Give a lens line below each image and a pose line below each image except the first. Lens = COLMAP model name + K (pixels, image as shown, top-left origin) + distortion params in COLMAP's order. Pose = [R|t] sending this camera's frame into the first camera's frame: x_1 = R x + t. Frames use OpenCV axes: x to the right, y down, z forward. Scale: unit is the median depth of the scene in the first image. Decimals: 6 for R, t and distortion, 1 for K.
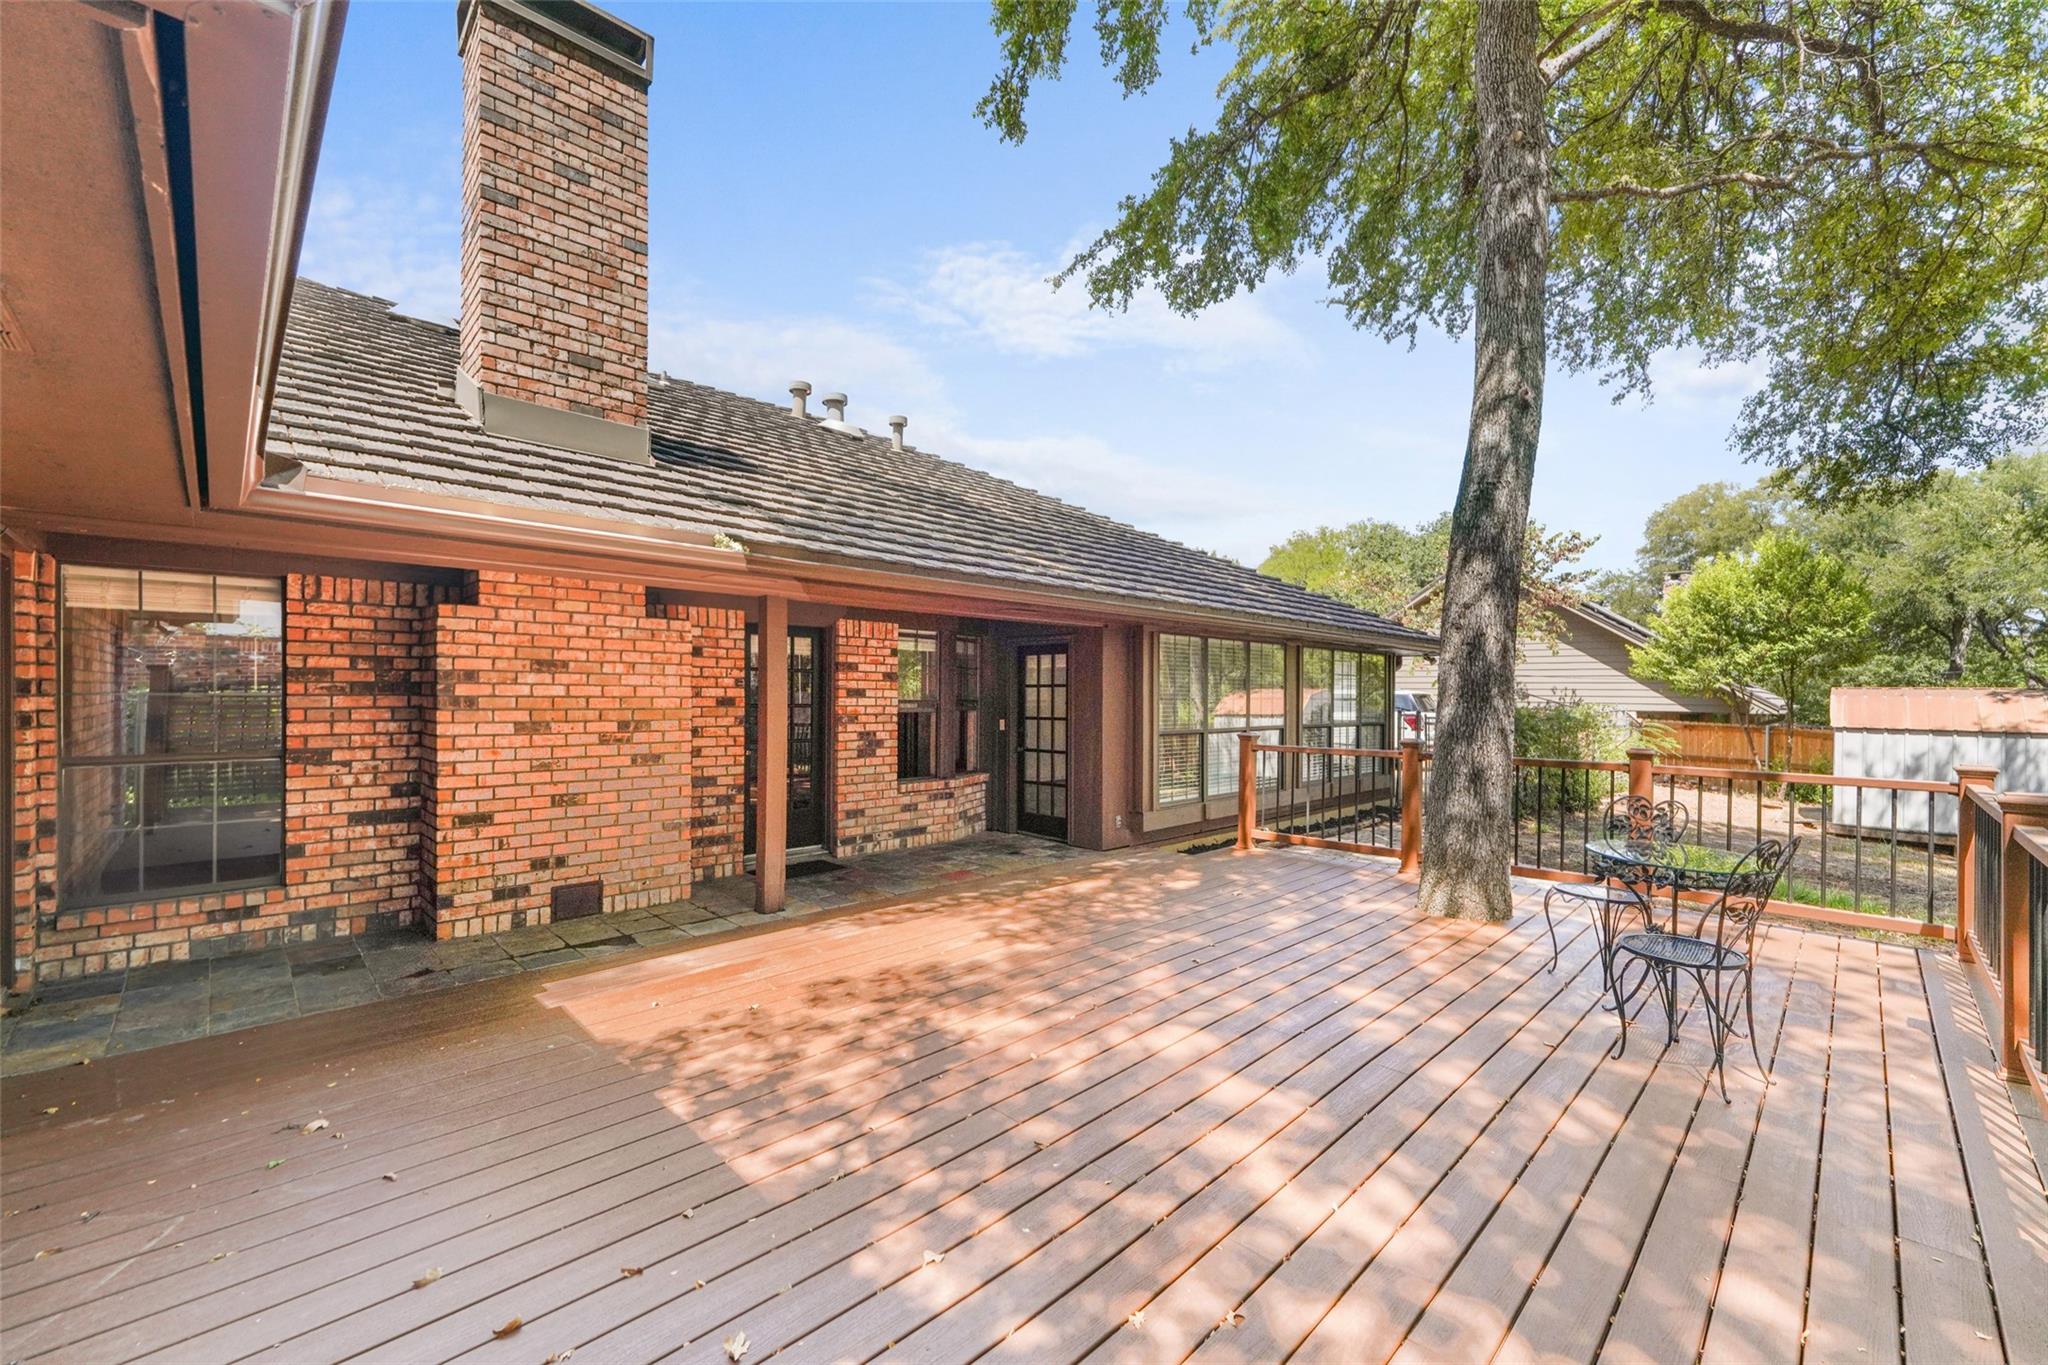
lens RADIAL K [[814.1, 0, 1012.0], [0, 814.1, 694.1], [0, 0, 1]] dist [0.008904, -0.001922]
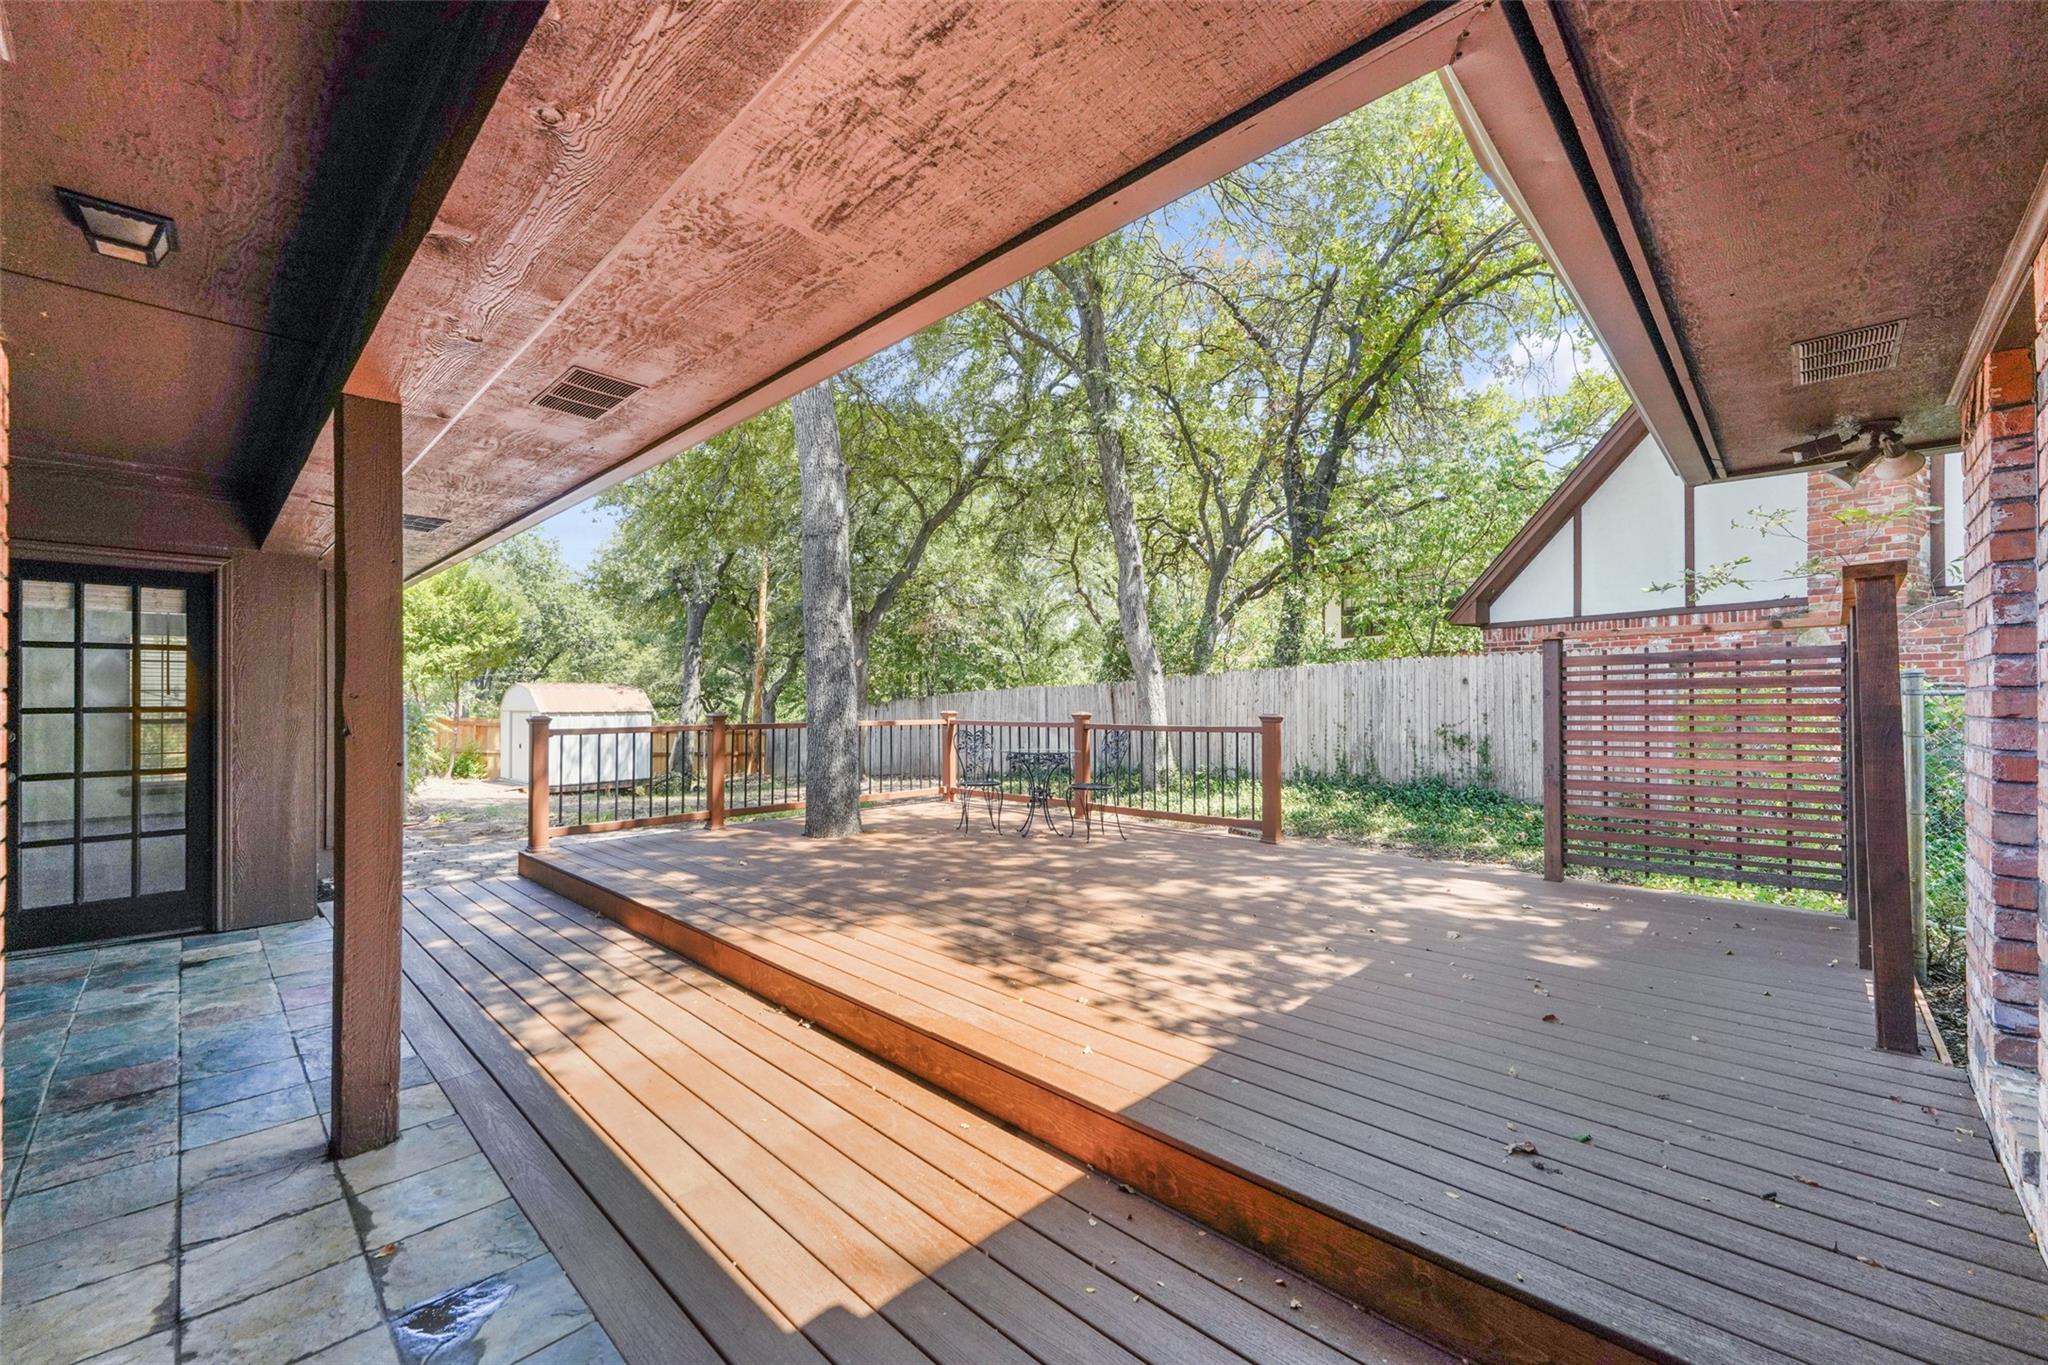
lens RADIAL K [[814.1, 0, 1011.5], [0, 814.1, 691.3], [0, 0, 1]] dist [0.008904, -0.001922]
pose [[-0.023313, 0.005866, 0.999711, -1.230516], [0.001281, 0.999982, -0.005838, 0.057756], [-0.999727, 0.001144, -0.023320, 1.142745]]
